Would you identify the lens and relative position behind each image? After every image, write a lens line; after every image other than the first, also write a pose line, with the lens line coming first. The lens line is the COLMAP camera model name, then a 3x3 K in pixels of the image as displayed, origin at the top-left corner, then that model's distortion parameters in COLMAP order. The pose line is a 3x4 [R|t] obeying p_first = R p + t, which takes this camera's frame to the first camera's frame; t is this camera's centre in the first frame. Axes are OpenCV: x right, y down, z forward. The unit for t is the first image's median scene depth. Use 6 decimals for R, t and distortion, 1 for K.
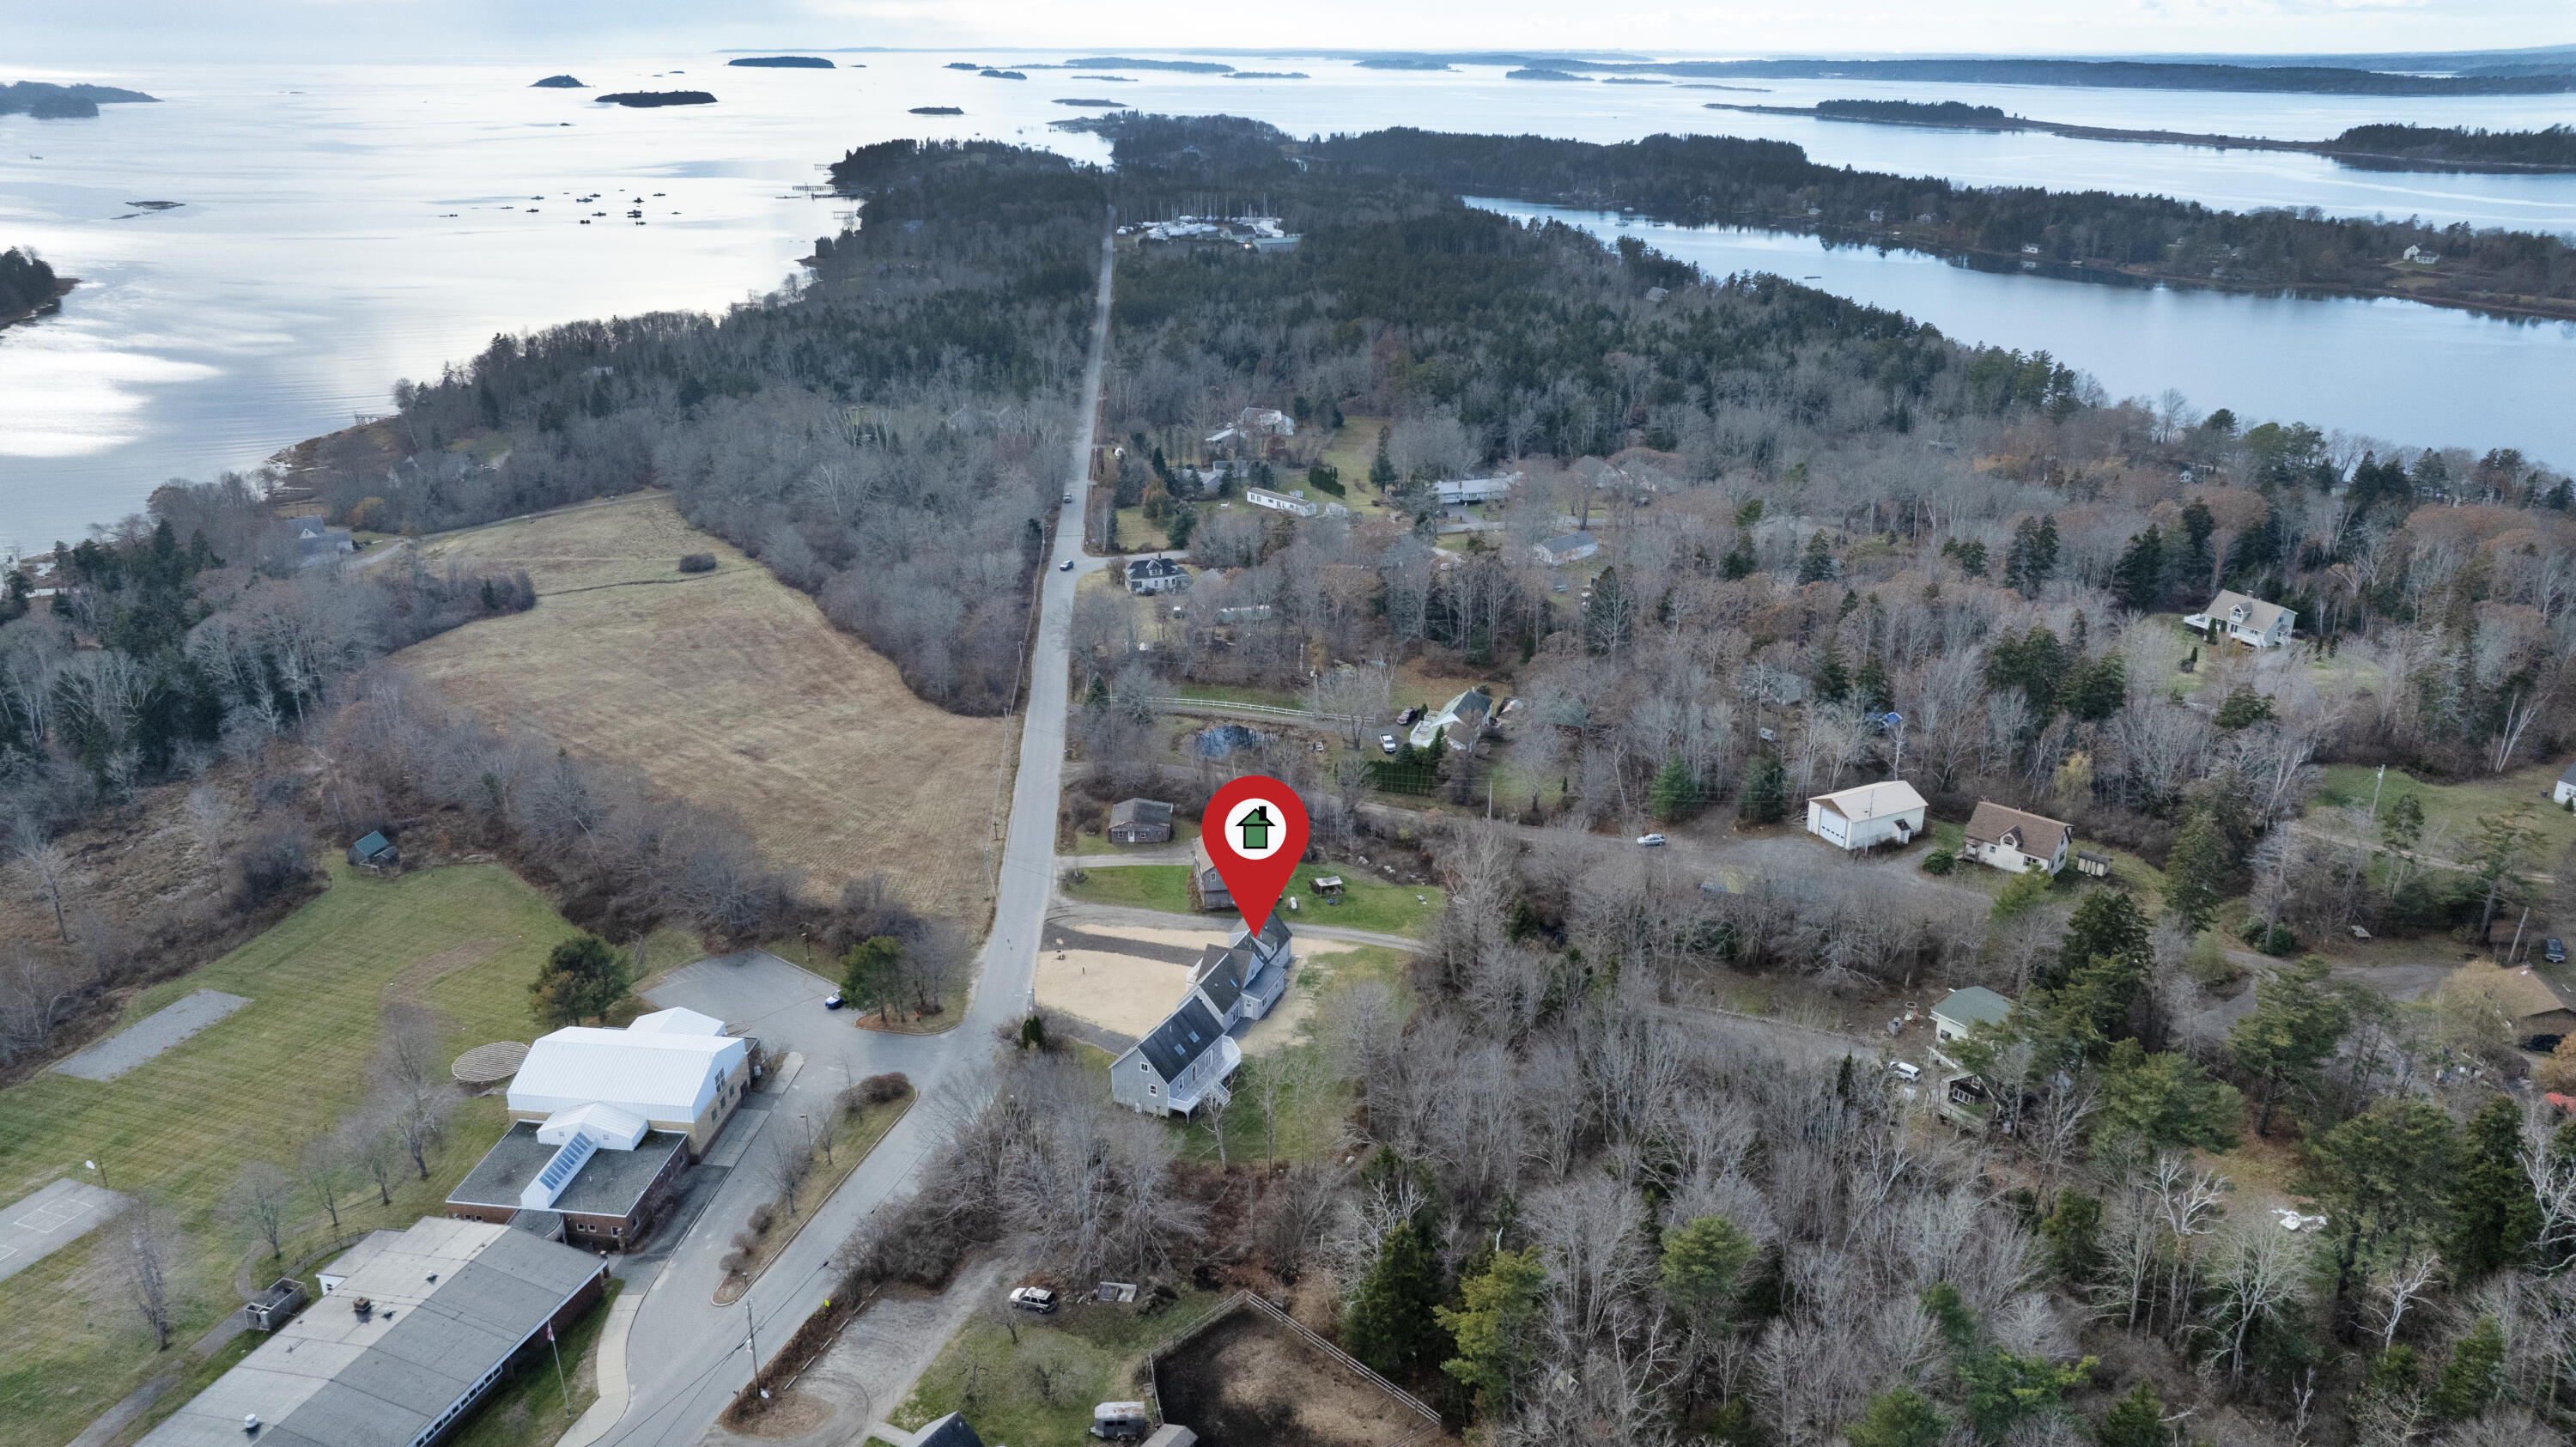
lens RADIAL K [[1845.4, 0, 1288.0], [0, 1845.4, 723.5], [0, 0, 1]] dist [-0.036797, 0.032577]
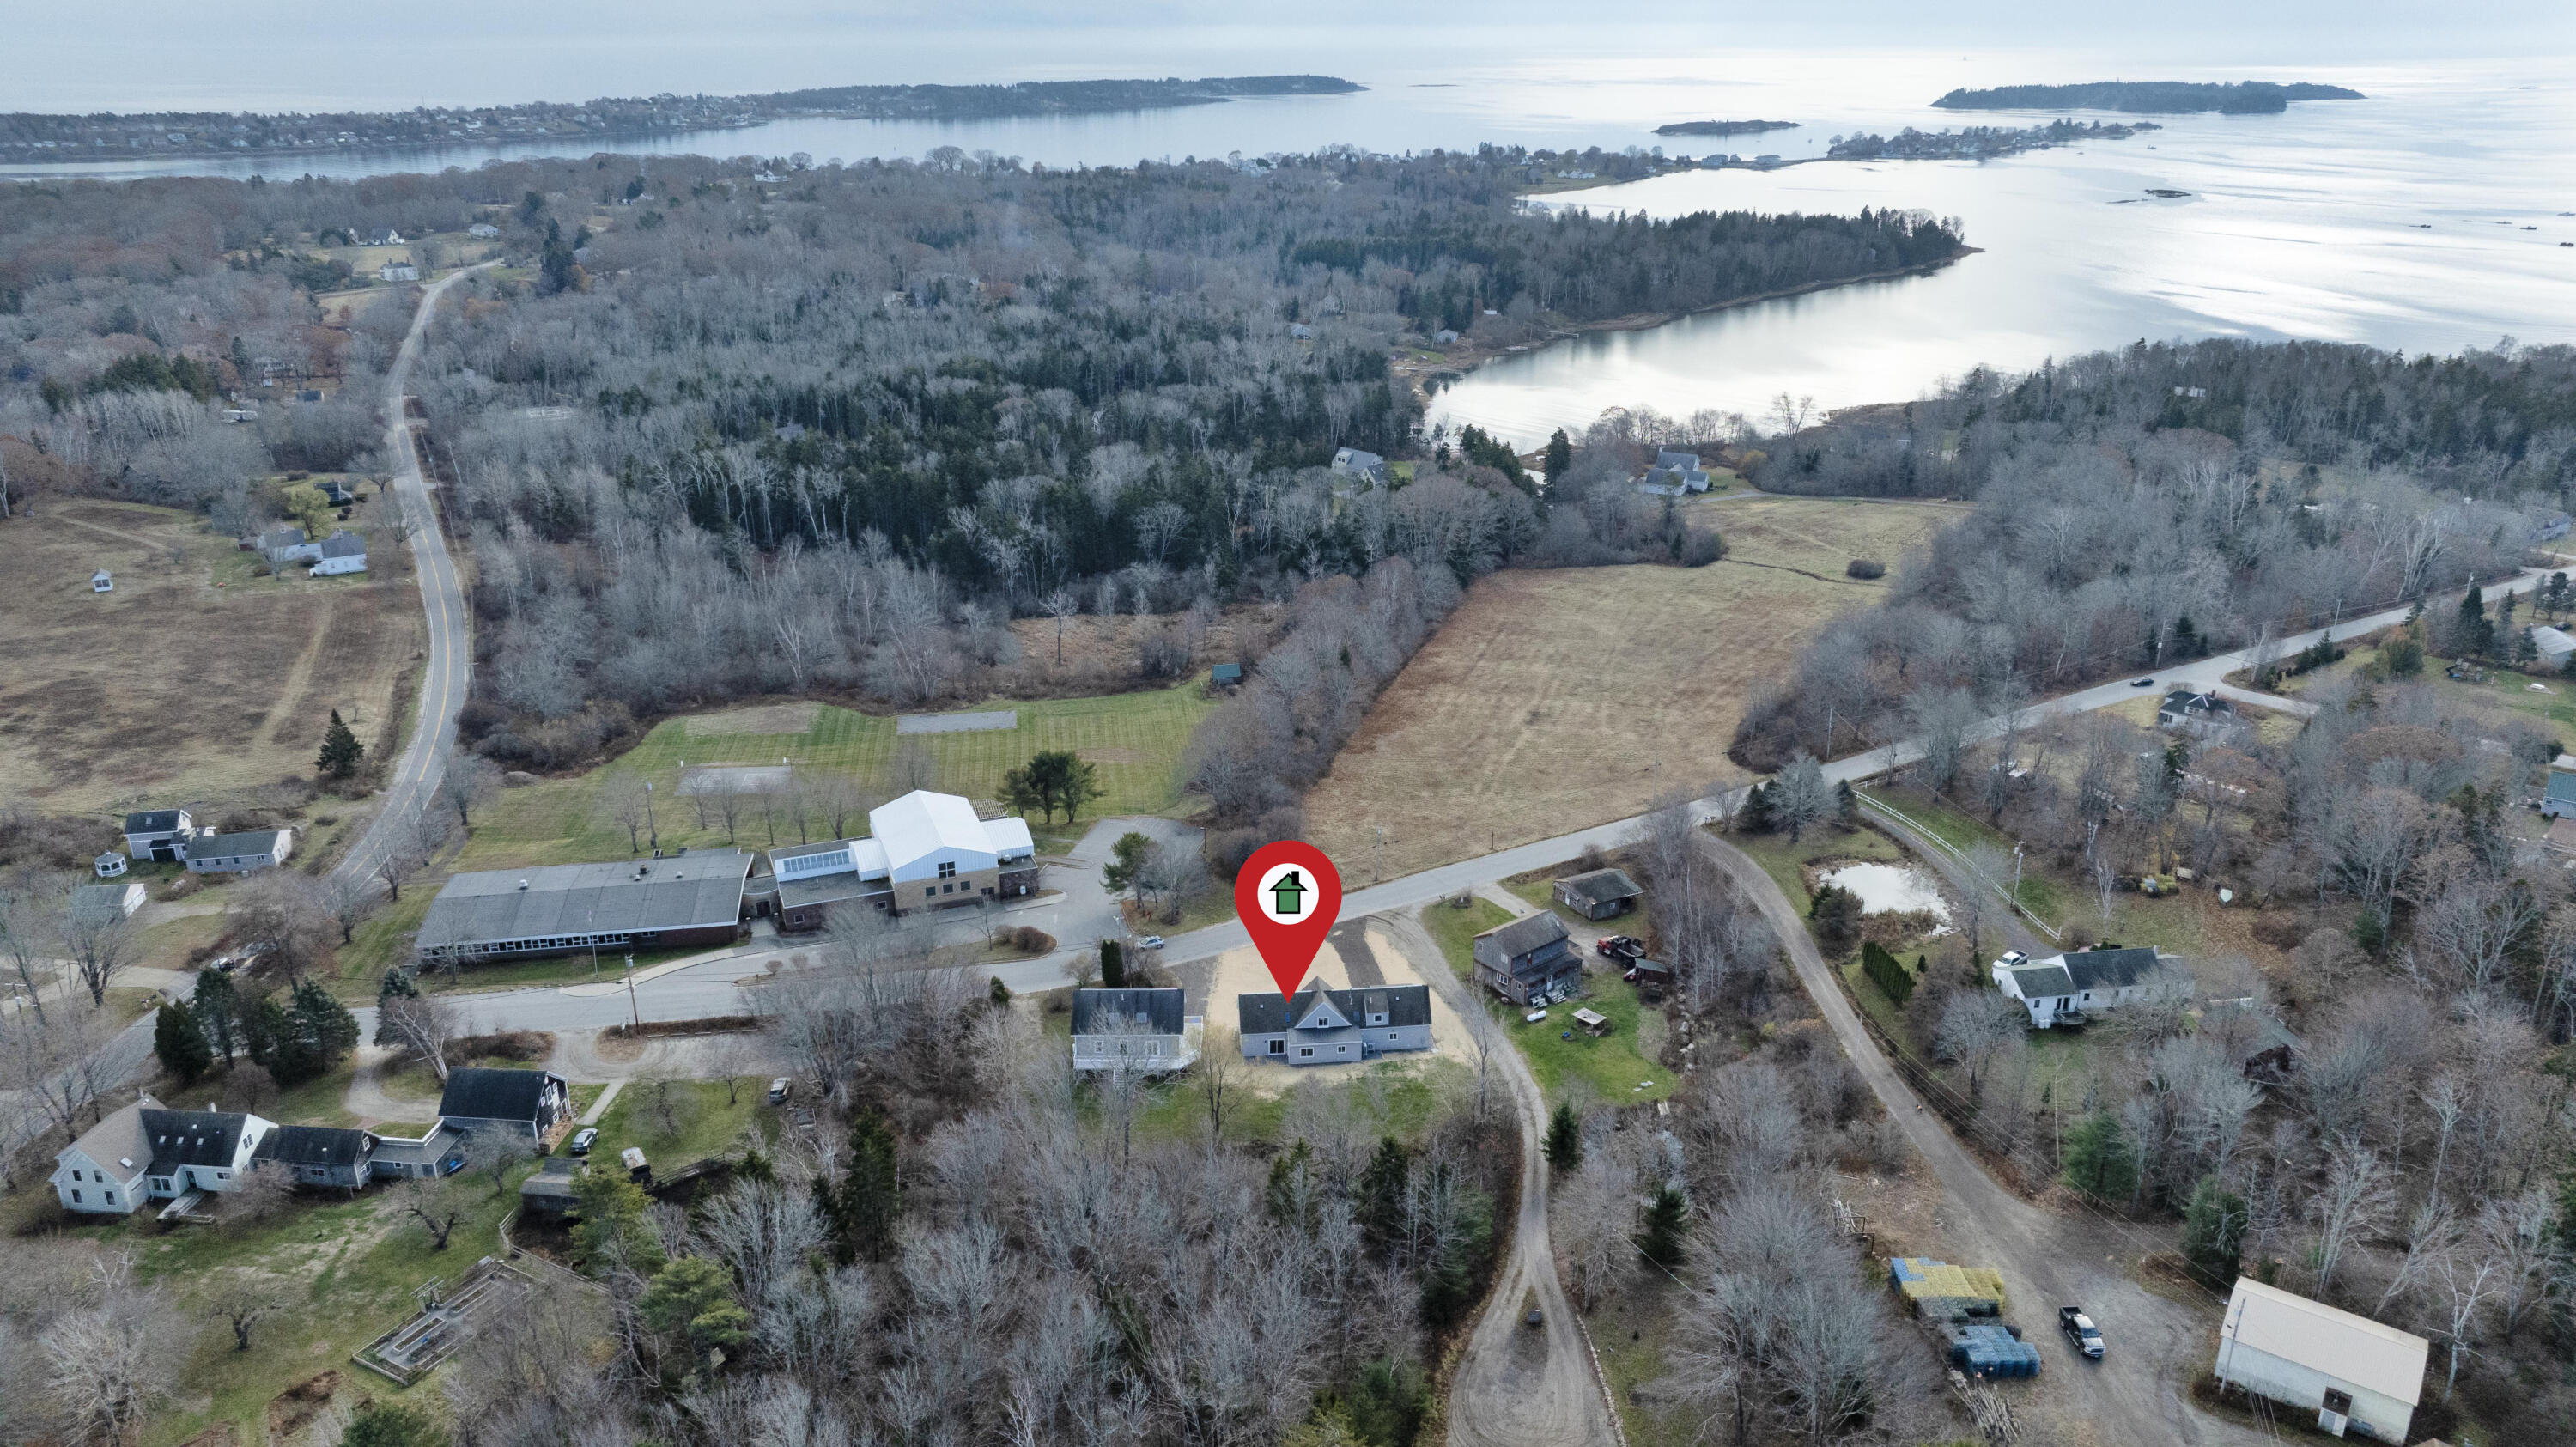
lens RADIAL K [[1845.4, 0, 1288.0], [0, 1845.4, 723.5], [0, 0, 1]] dist [-0.036797, 0.032577]
pose [[0.460754, 0.312050, -0.830861, 0.174841], [-0.311698, 0.933414, 0.177714, -0.041664], [0.830993, 0.177095, 0.527340, 0.114242]]
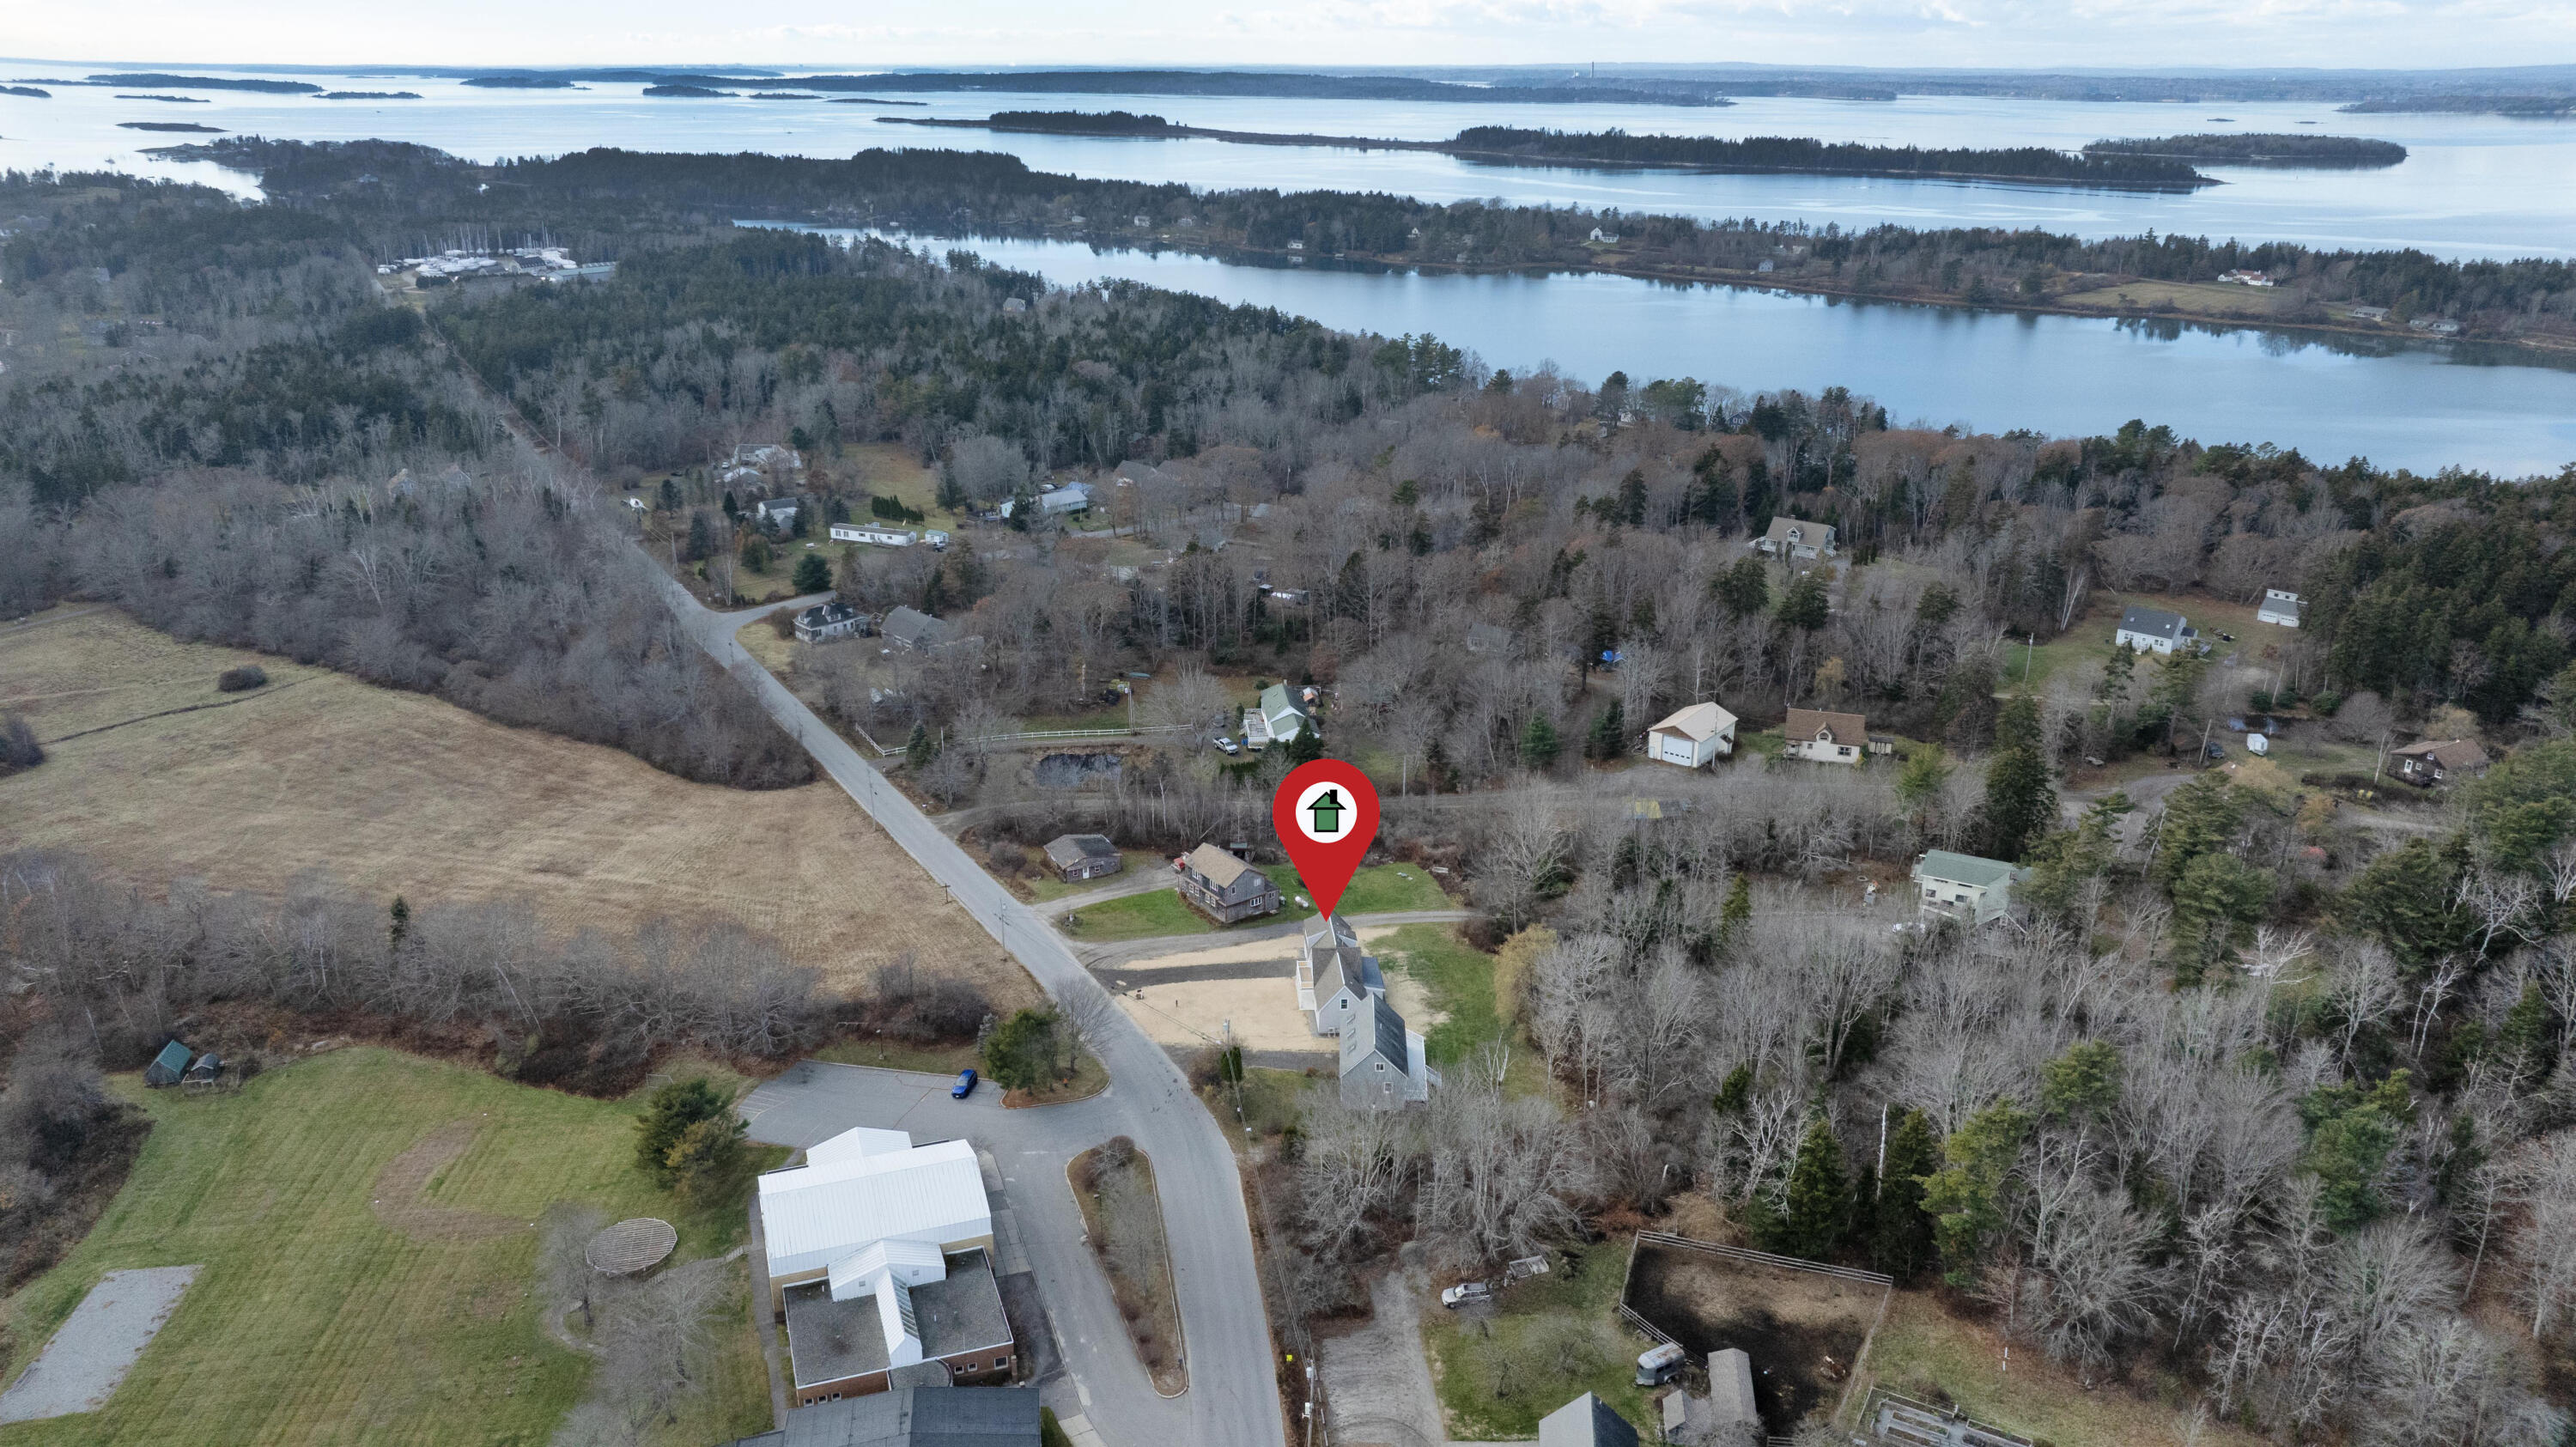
lens RADIAL K [[1845.4, 0, 1288.0], [0, 1845.4, 723.5], [0, 0, 1]] dist [-0.036797, 0.032577]
pose [[0.895159, -0.148746, 0.420195, -0.115327], [0.151625, 0.988076, 0.026760, -0.007906], [-0.419165, 0.039757, 0.907039, 0.020158]]
